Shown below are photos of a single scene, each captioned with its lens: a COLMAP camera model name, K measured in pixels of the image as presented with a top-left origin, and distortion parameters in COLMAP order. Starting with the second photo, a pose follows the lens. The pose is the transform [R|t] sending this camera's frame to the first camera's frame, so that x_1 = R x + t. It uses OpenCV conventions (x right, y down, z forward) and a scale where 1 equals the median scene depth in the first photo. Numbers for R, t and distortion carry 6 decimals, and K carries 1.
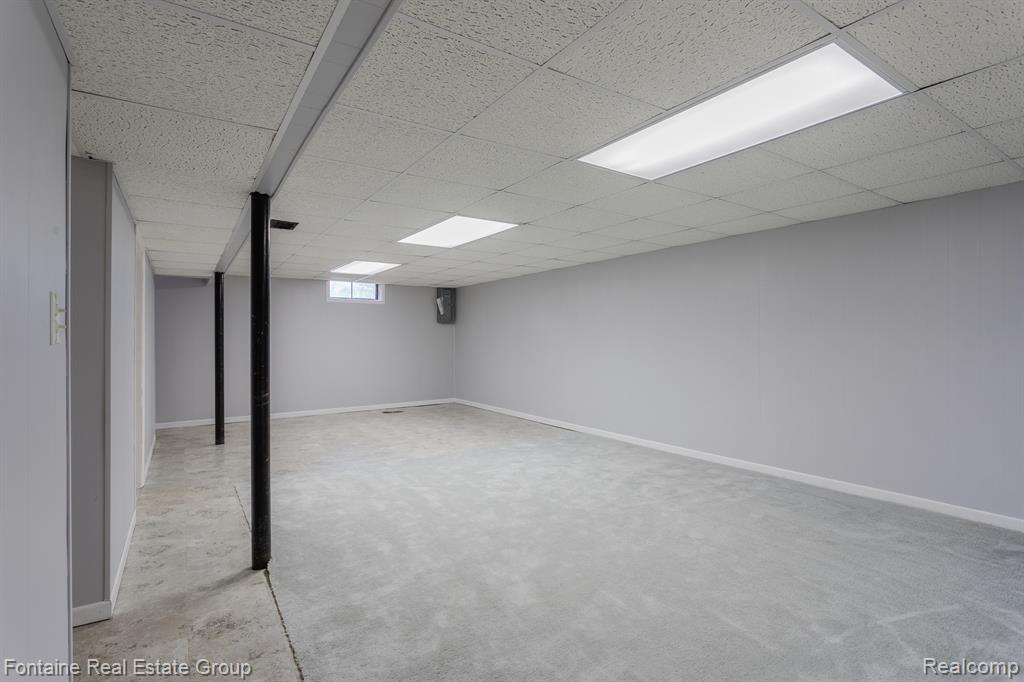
lens RADIAL K [[505.3, 0, 516.6], [0, 505.3, 336.7], [0, 0, 1]] dist [-0.002808, 0.000425]
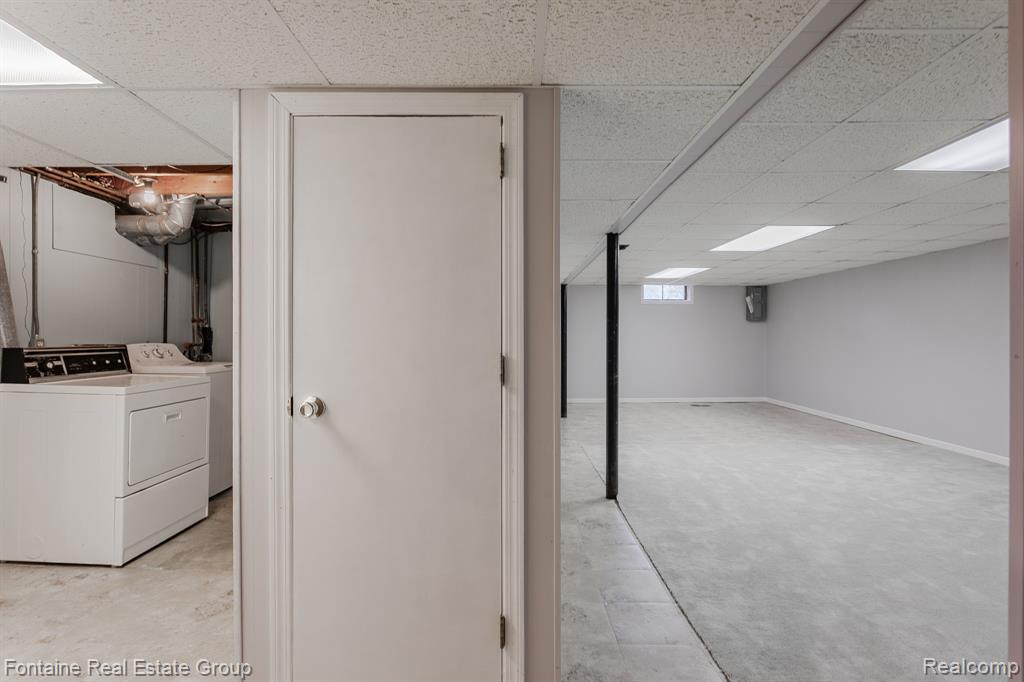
lens RADIAL K [[505.3, 0, 516.6], [0, 505.3, 336.7], [0, 0, 1]] dist [-0.002808, 0.000425]
pose [[0.836012, 0.006512, -0.548673, 0.038785], [-0.004037, 0.999976, 0.005718, -0.001831], [0.548697, -0.002565, 0.836018, -0.292343]]
